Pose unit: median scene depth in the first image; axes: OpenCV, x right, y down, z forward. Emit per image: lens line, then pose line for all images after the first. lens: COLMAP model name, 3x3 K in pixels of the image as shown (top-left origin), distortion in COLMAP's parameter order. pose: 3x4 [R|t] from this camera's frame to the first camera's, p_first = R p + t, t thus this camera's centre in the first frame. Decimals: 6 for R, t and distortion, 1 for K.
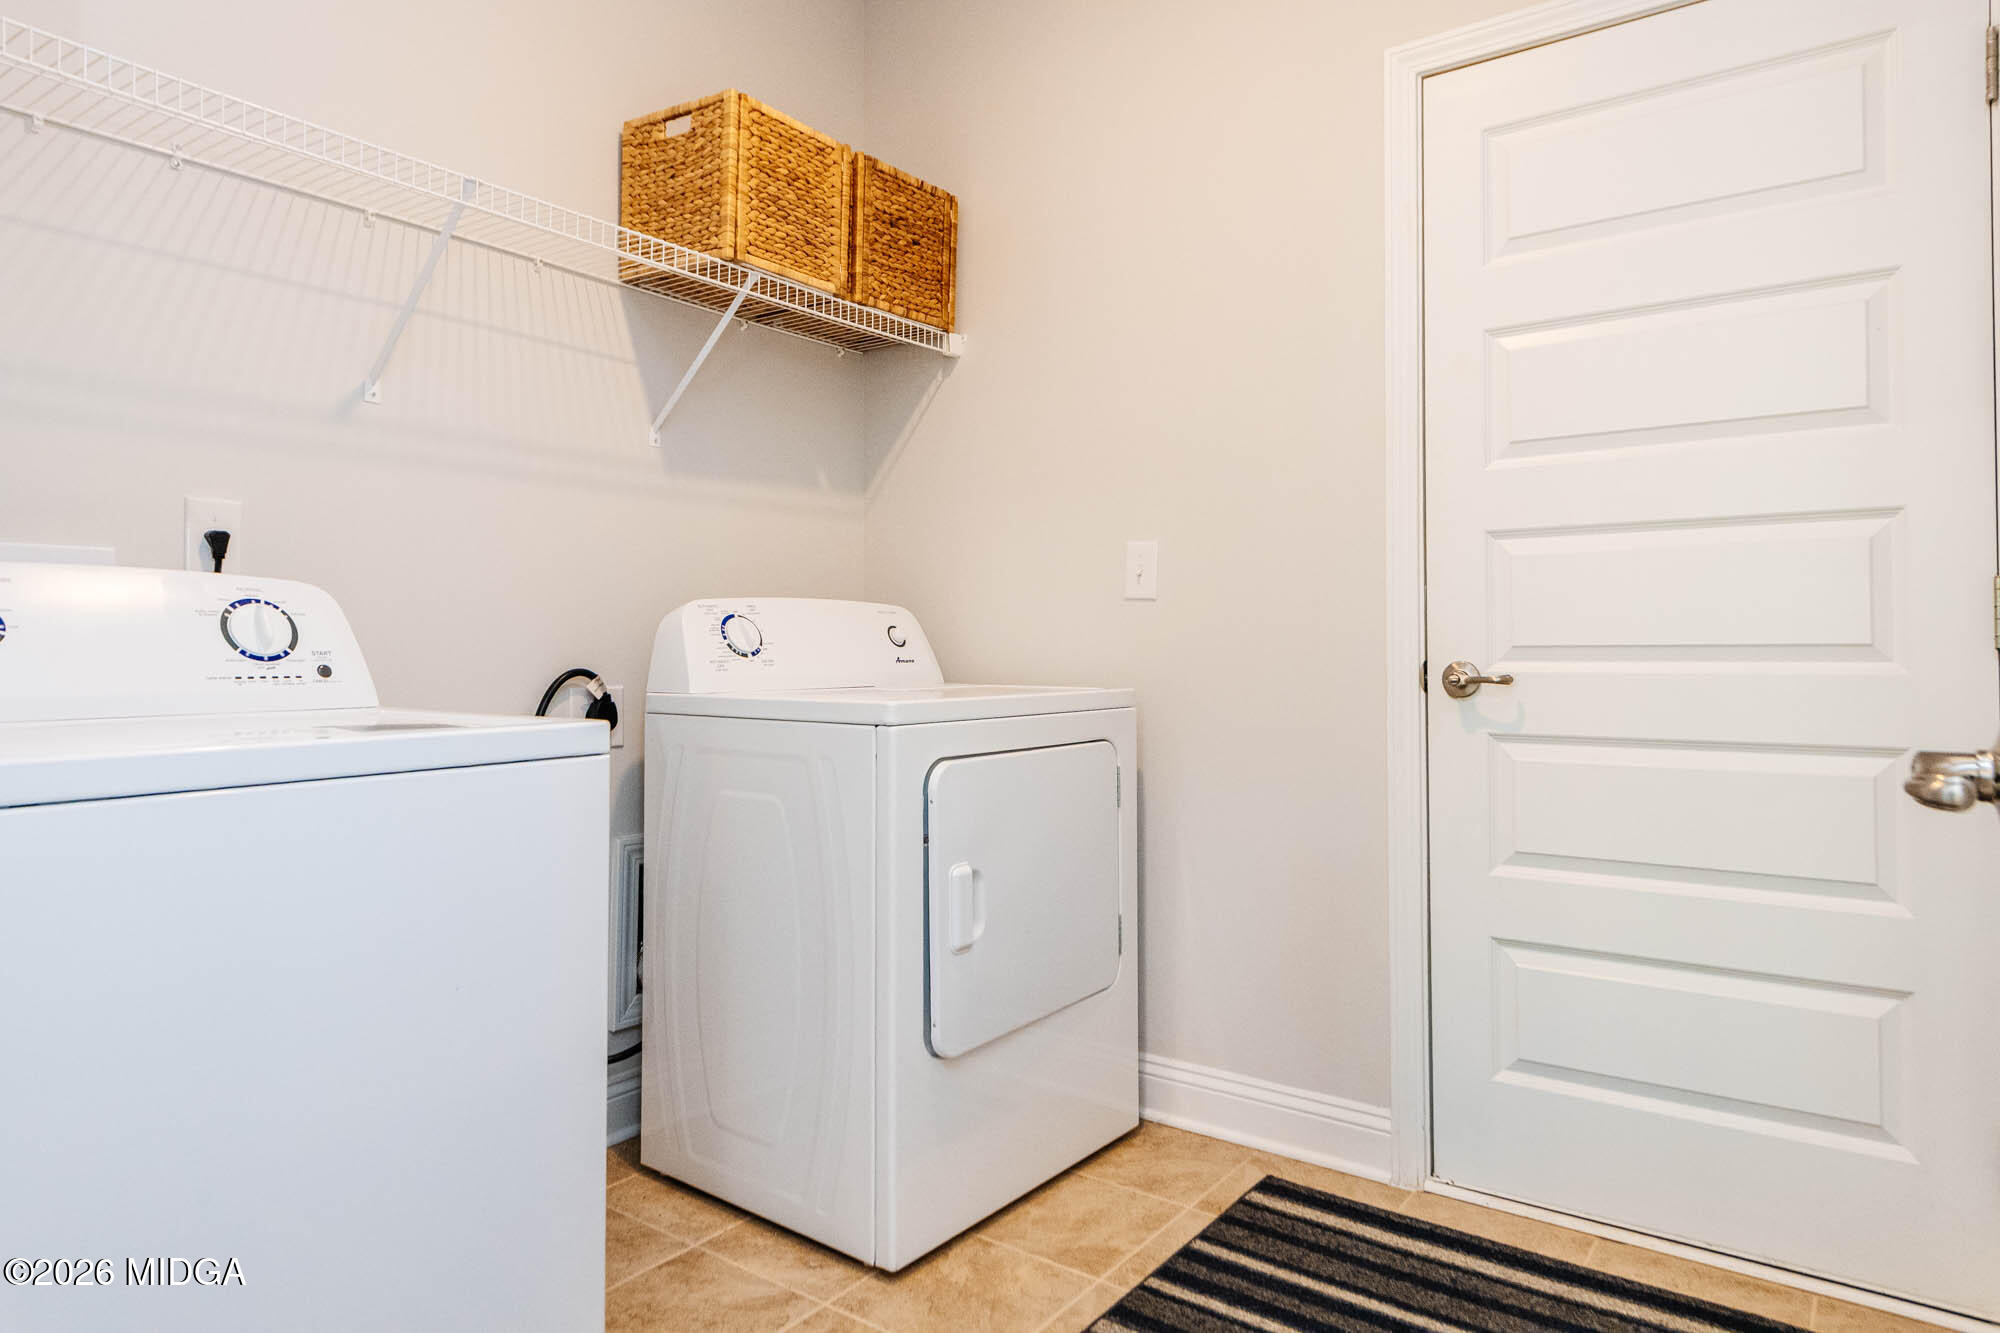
lens RADIAL K [[1188.1, 0, 1000.0], [0, 1188.1, 666.5], [0, 0, 1]] dist [-0.000703, -0.000343]
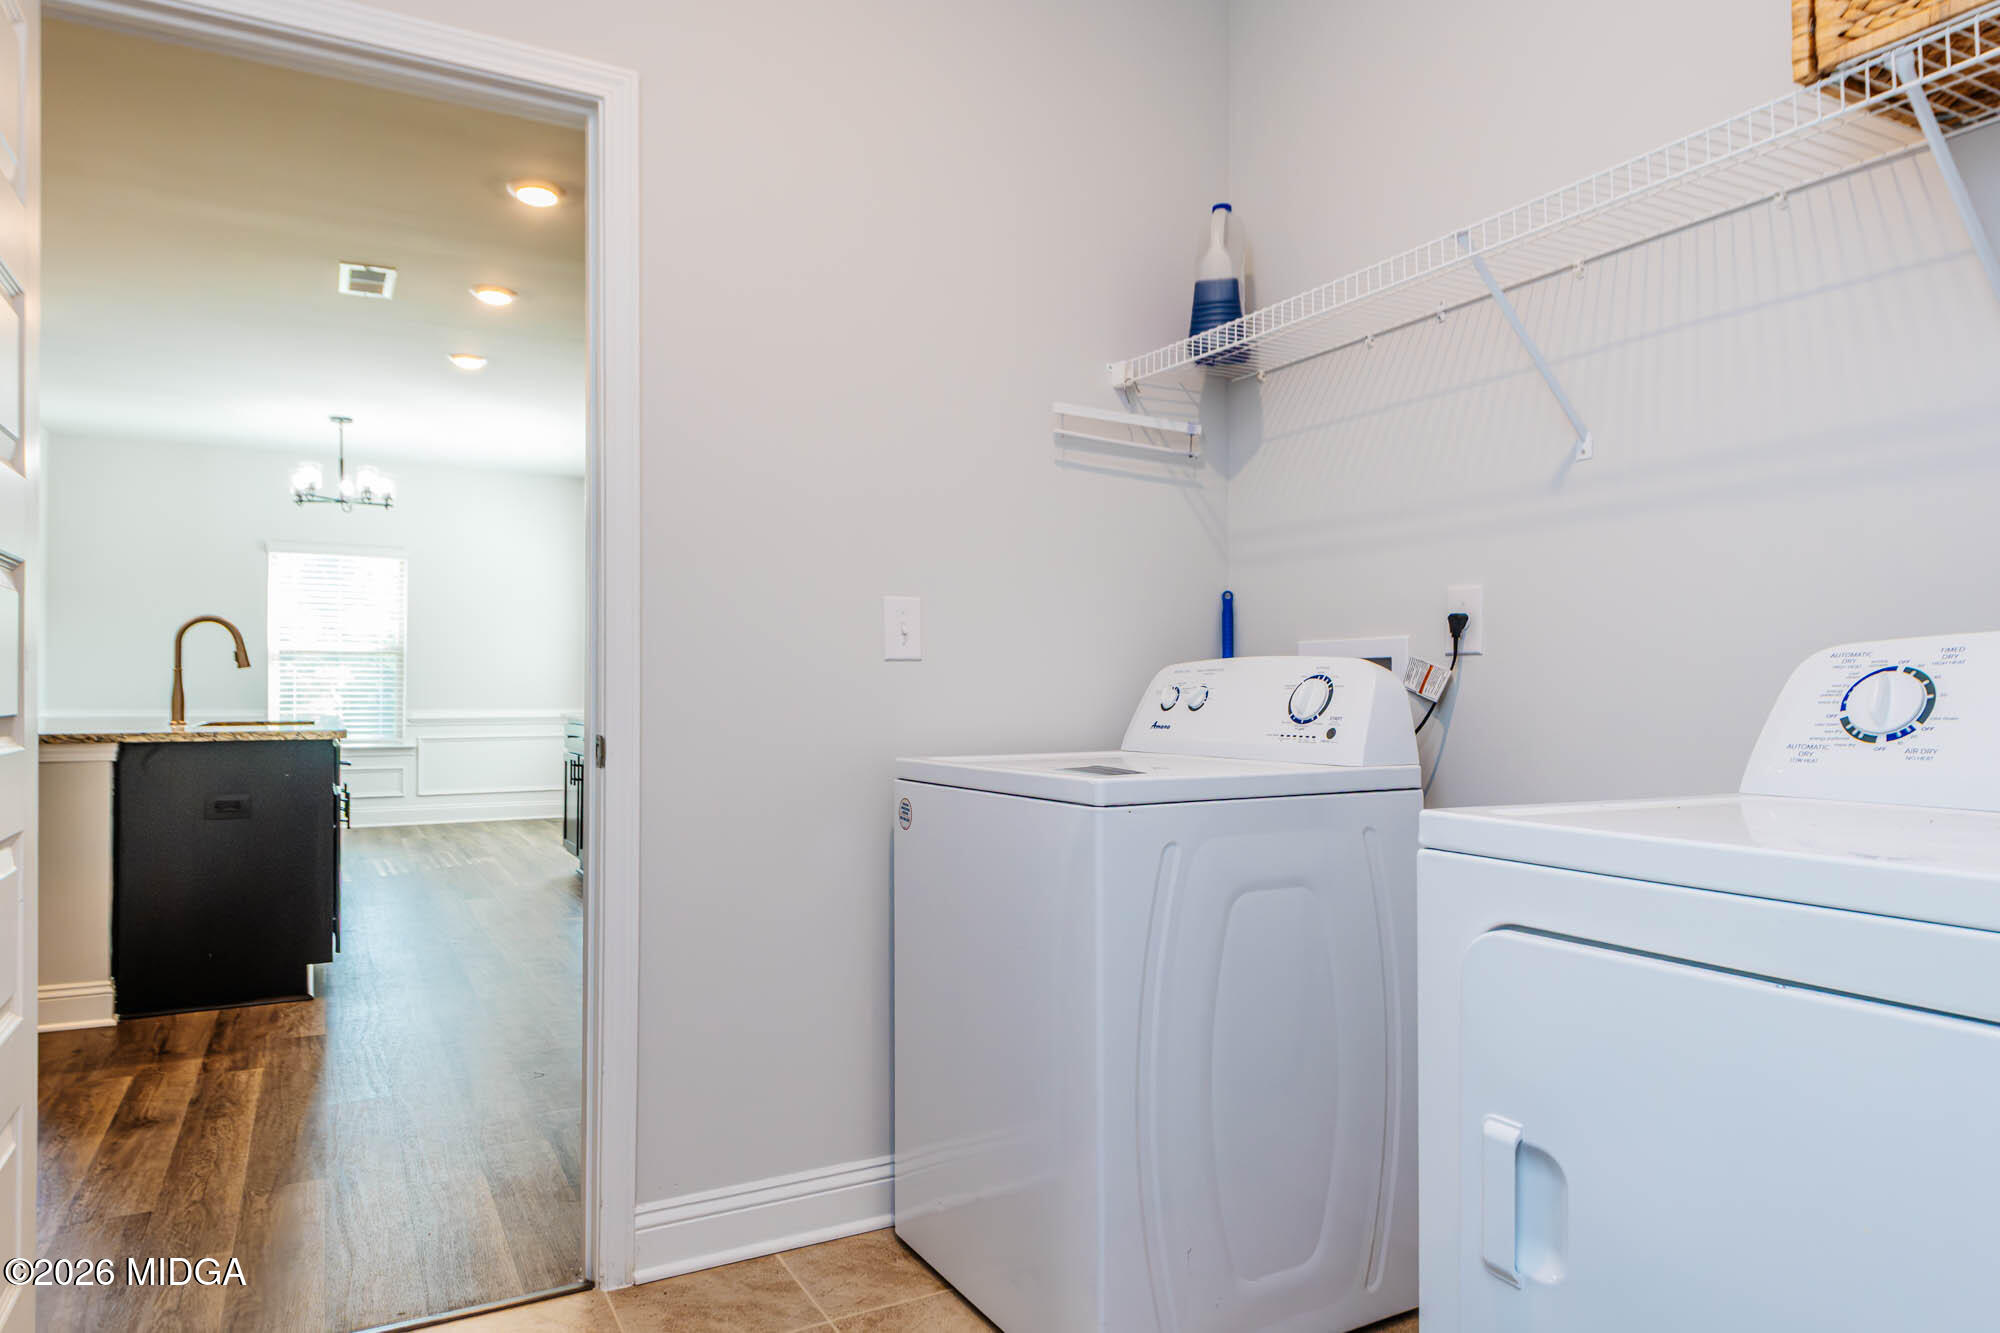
lens RADIAL K [[1218.2, 0, 999.6], [0, 1218.2, 694.4], [0, 0, 1]] dist [0.000504, 0.000105]
pose [[-0.416925, -0.001056, -0.908940, 0.692289], [-0.017633, 0.999821, 0.006926, -0.038161], [0.908770, 0.018915, -0.416869, 1.208111]]
